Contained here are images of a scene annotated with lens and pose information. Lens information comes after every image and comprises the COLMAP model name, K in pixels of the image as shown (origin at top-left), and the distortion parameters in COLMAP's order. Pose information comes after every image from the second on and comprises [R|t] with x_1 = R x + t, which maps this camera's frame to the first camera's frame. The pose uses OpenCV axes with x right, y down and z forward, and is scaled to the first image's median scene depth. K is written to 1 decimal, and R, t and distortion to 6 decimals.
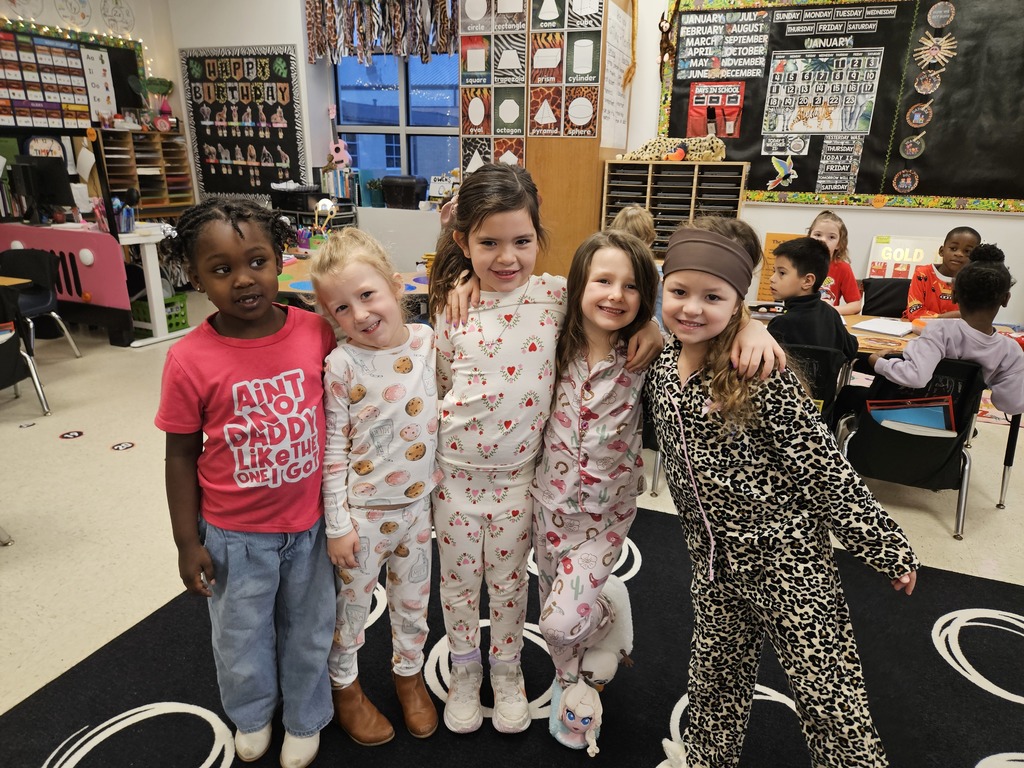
lens RADIAL K [[683.6, 0, 518.9], [0, 683.6, 391.9], [0, 0, 1]] dist [0.046442, -0.042711]
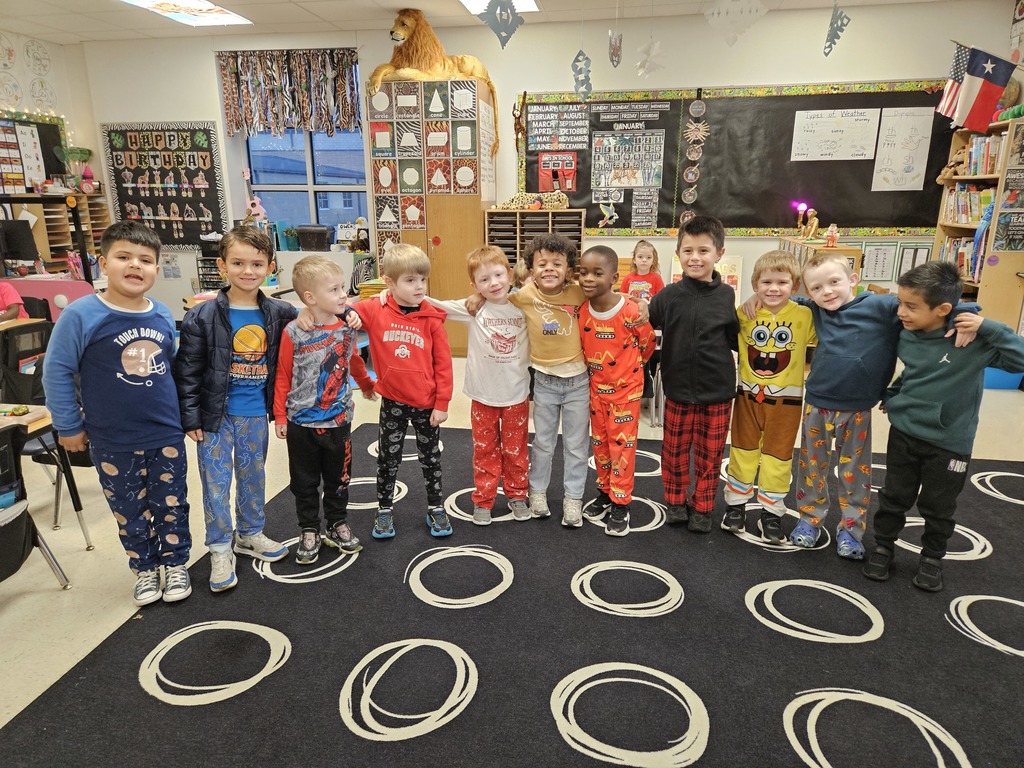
lens RADIAL K [[683.6, 0, 510.3], [0, 683.6, 385.4], [0, 0, 1]] dist [0.046442, -0.042711]
pose [[0.977371, -0.080771, 0.195506, -0.113942], [0.092170, 0.994492, -0.049910, 0.079471], [-0.190398, 0.066801, 0.979432, -0.308958]]
